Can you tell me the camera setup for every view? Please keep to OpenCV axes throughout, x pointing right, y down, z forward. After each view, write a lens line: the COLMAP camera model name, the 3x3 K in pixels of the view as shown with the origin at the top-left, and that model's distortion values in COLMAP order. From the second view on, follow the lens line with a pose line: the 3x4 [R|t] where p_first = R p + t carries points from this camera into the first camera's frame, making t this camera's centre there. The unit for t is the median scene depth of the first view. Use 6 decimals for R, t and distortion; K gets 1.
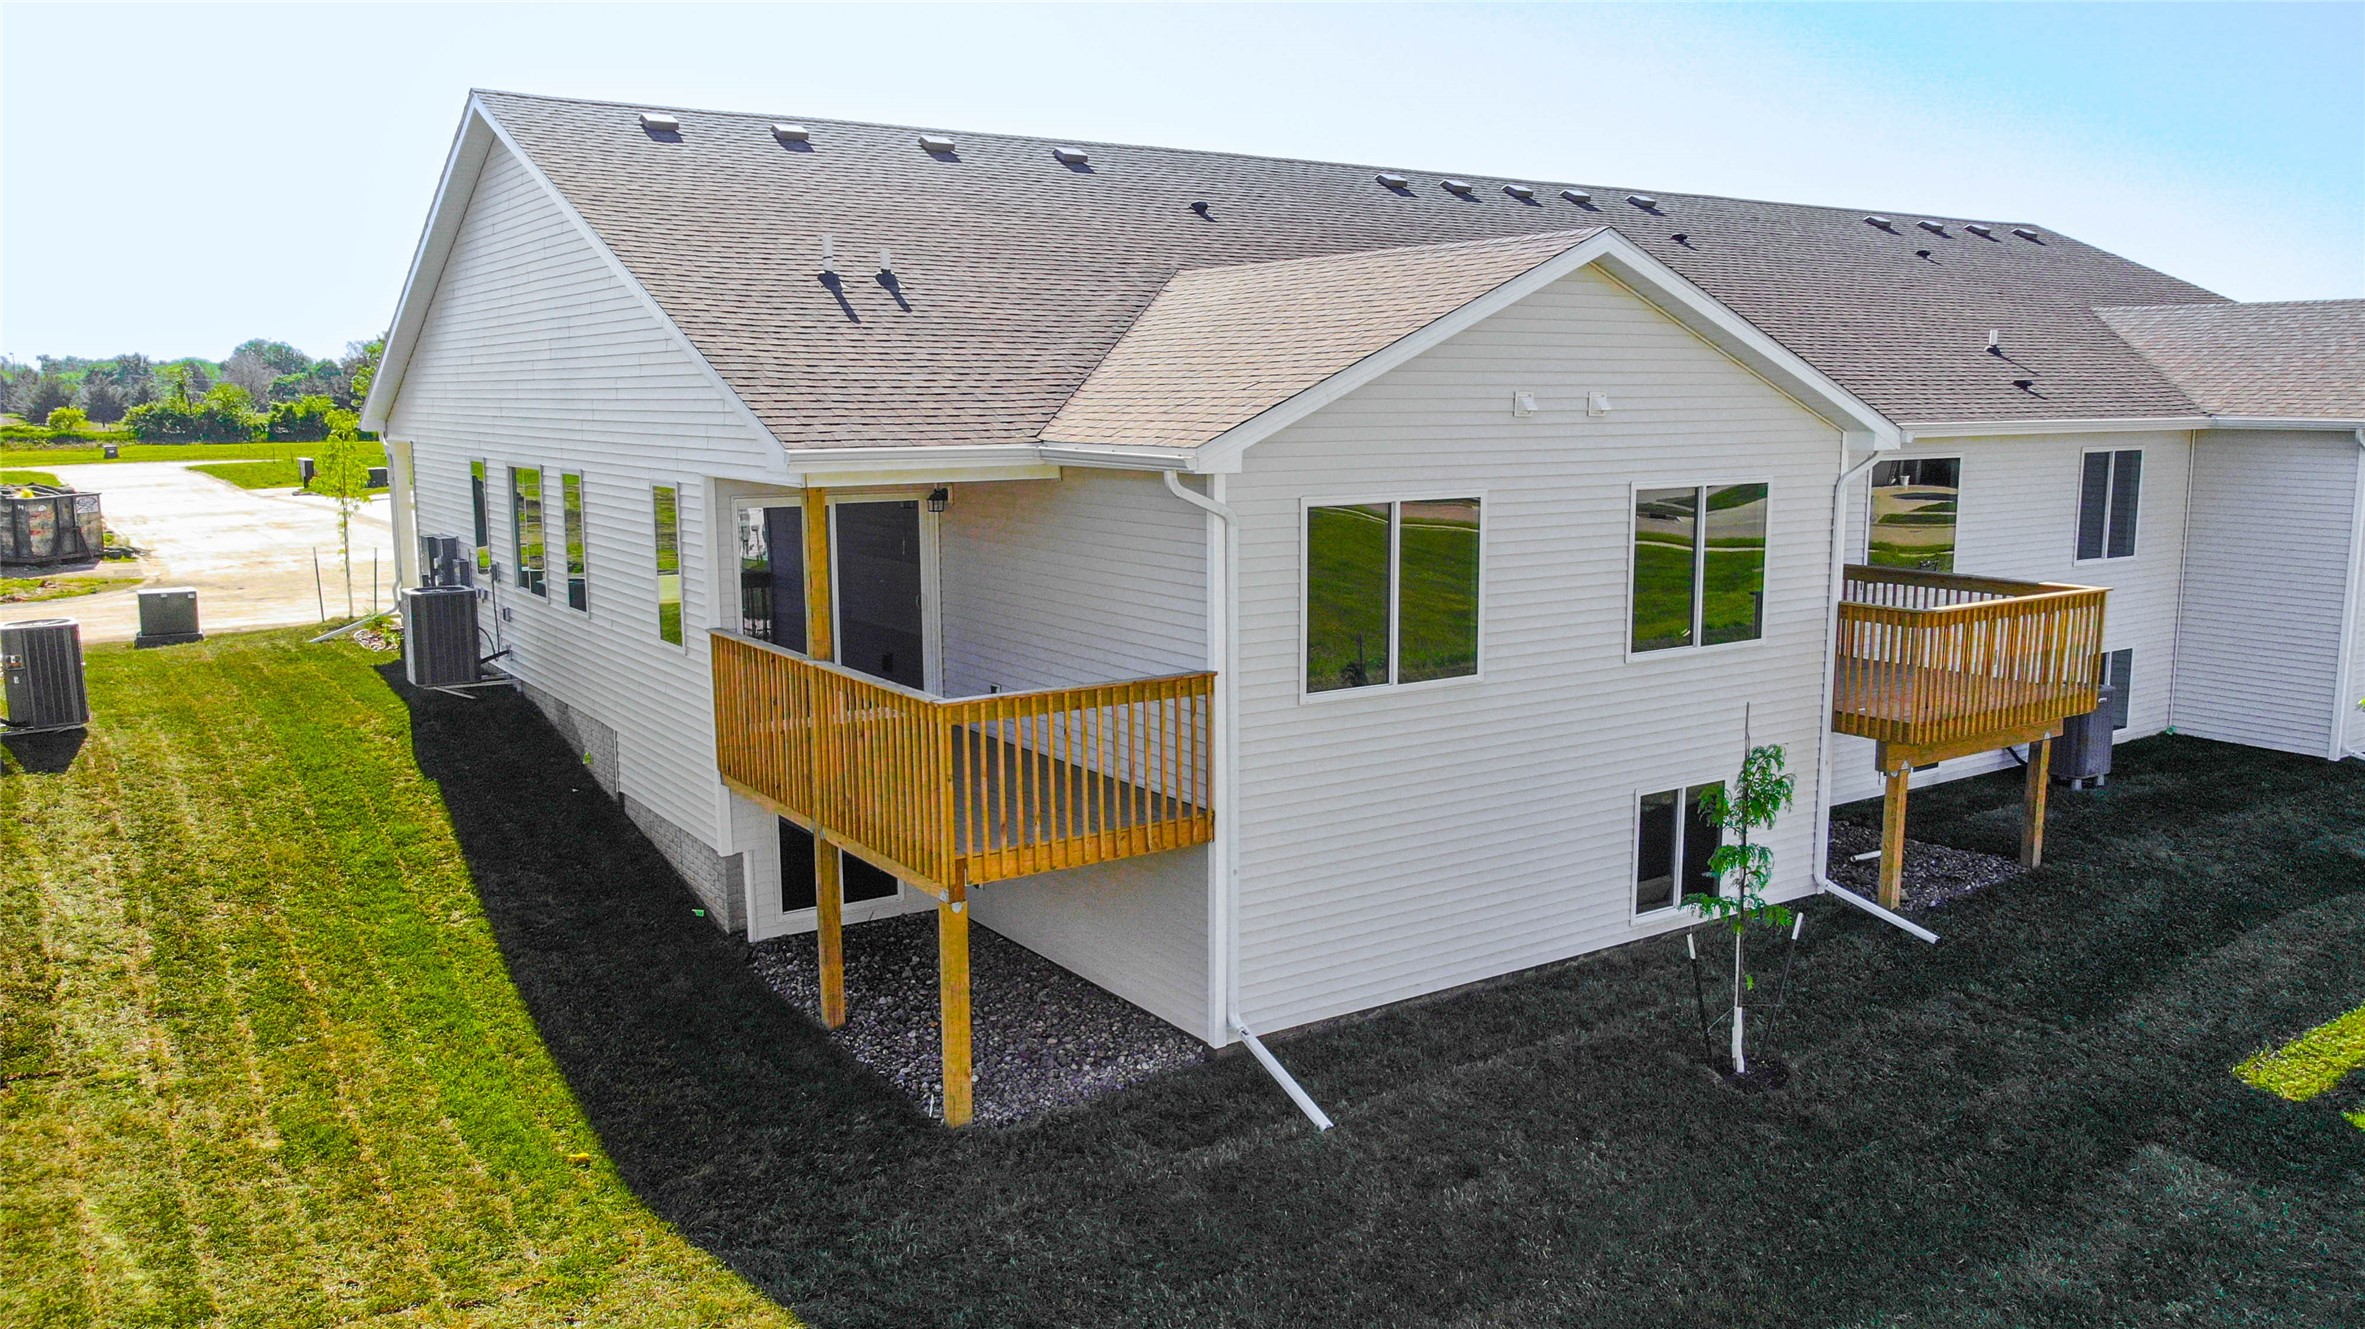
lens RADIAL K [[1765.7, 0, 1182.5], [0, 1765.7, 664.5], [0, 0, 1]] dist [-0.018374, 0.010227]
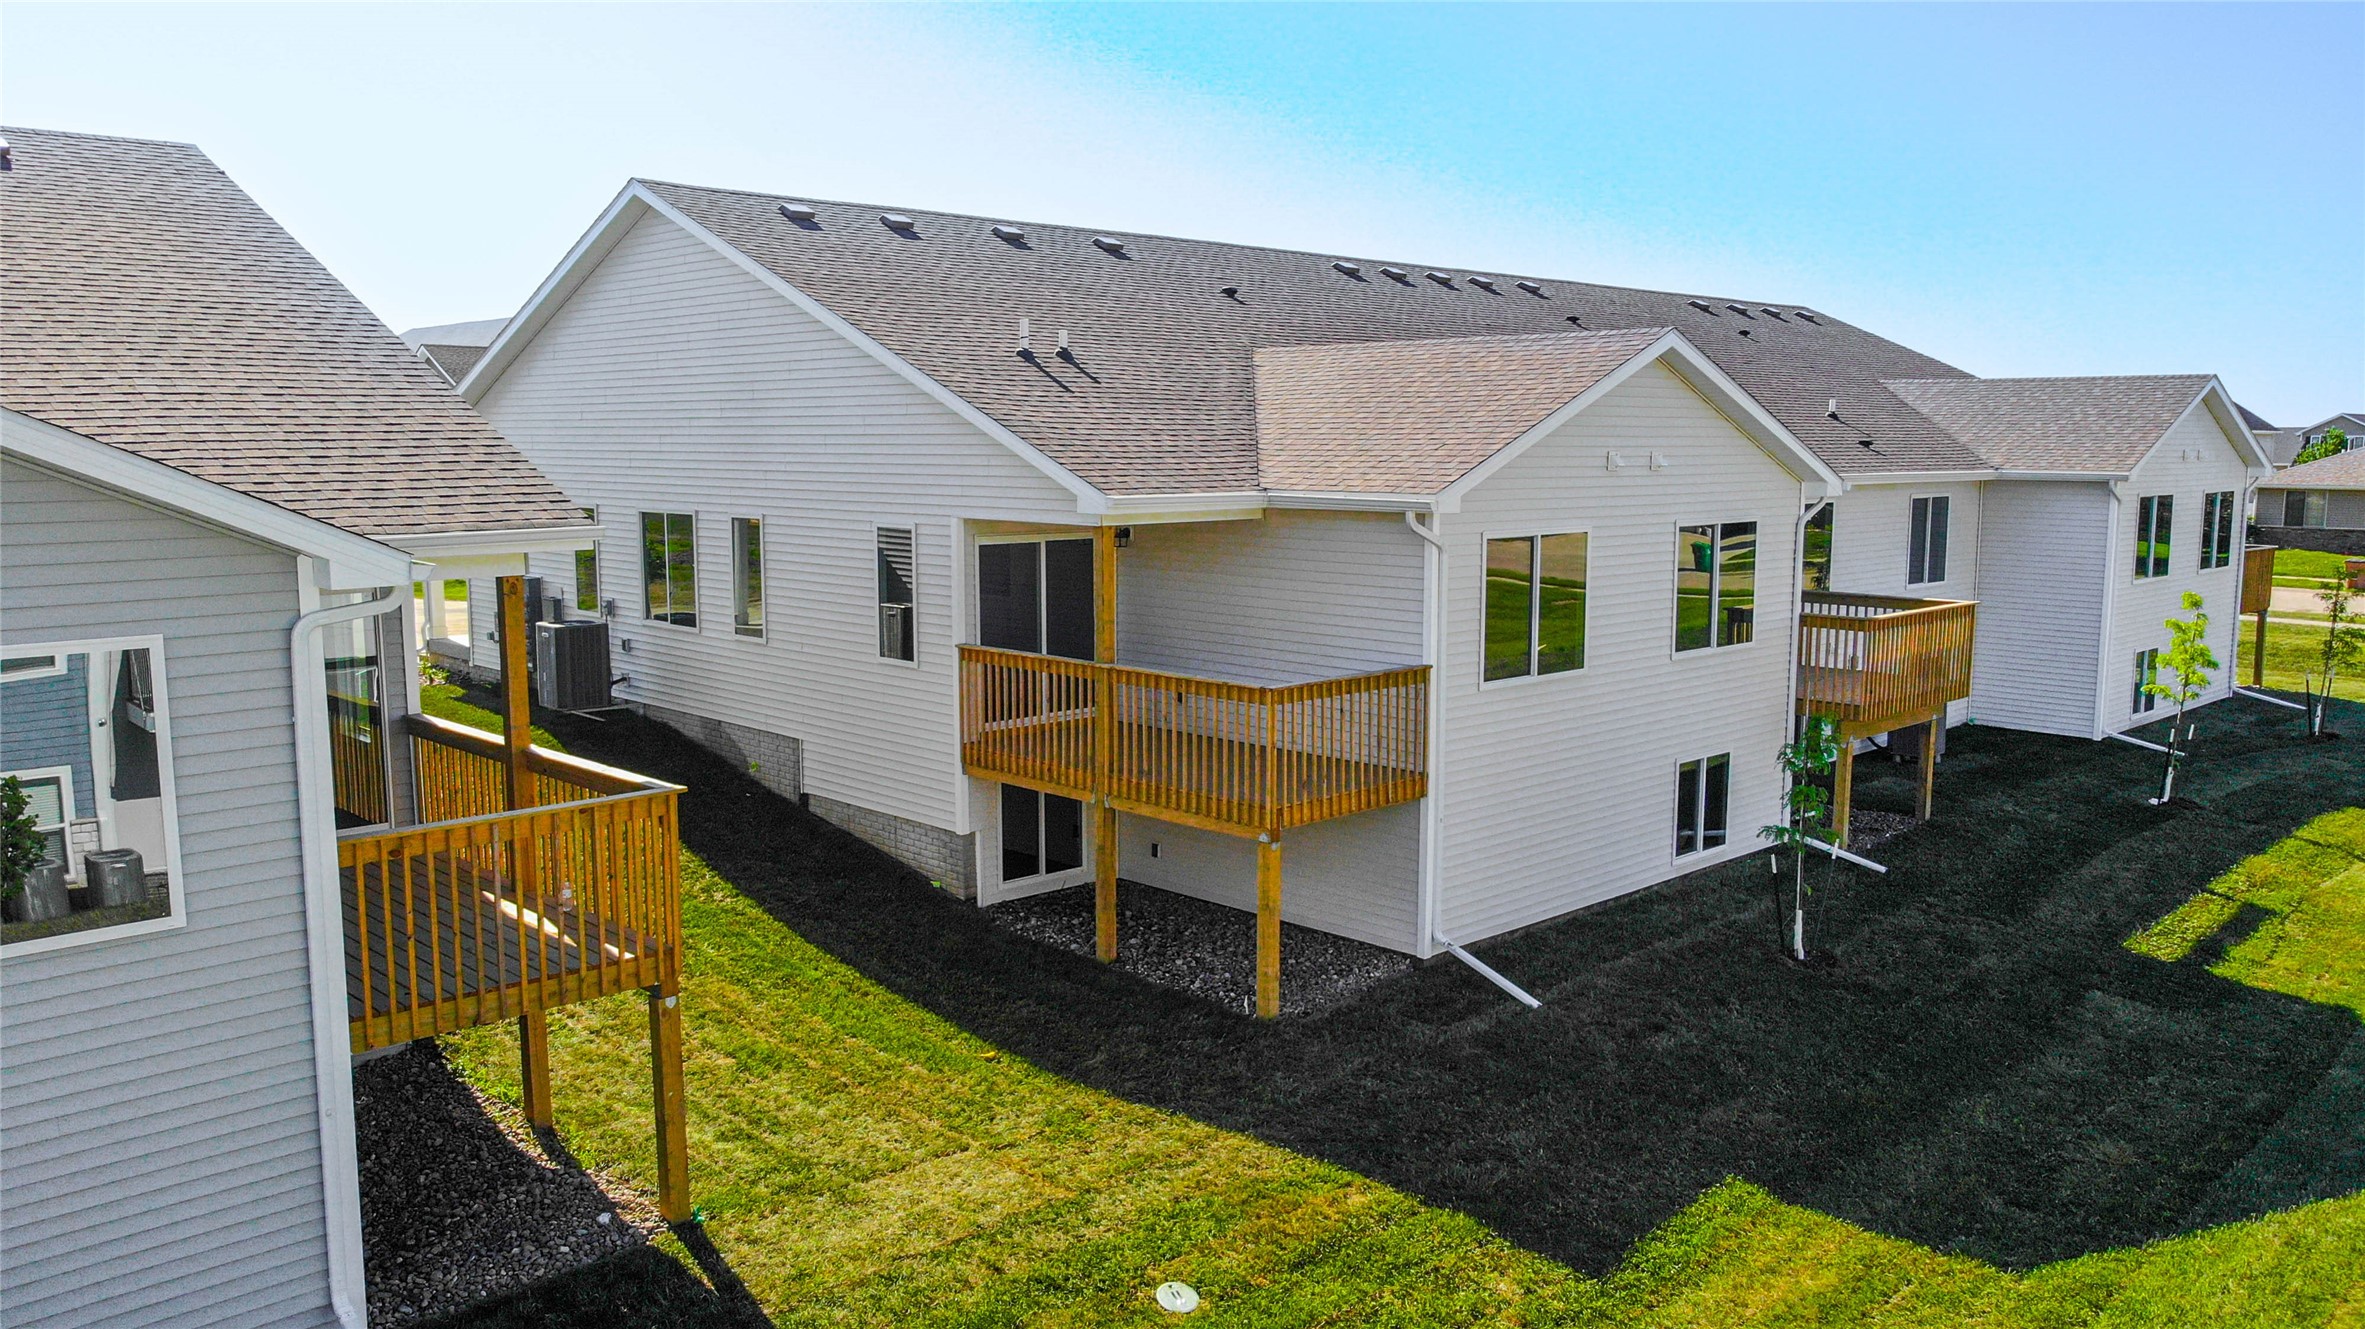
lens RADIAL K [[1765.7, 0, 1182.5], [0, 1765.7, 664.5], [0, 0, 1]] dist [-0.018374, 0.010227]
pose [[0.984939, -0.016645, 0.172102, -0.344692], [0.021279, 0.999458, -0.025113, 0.028768], [-0.171591, 0.028397, 0.984759, -0.225968]]
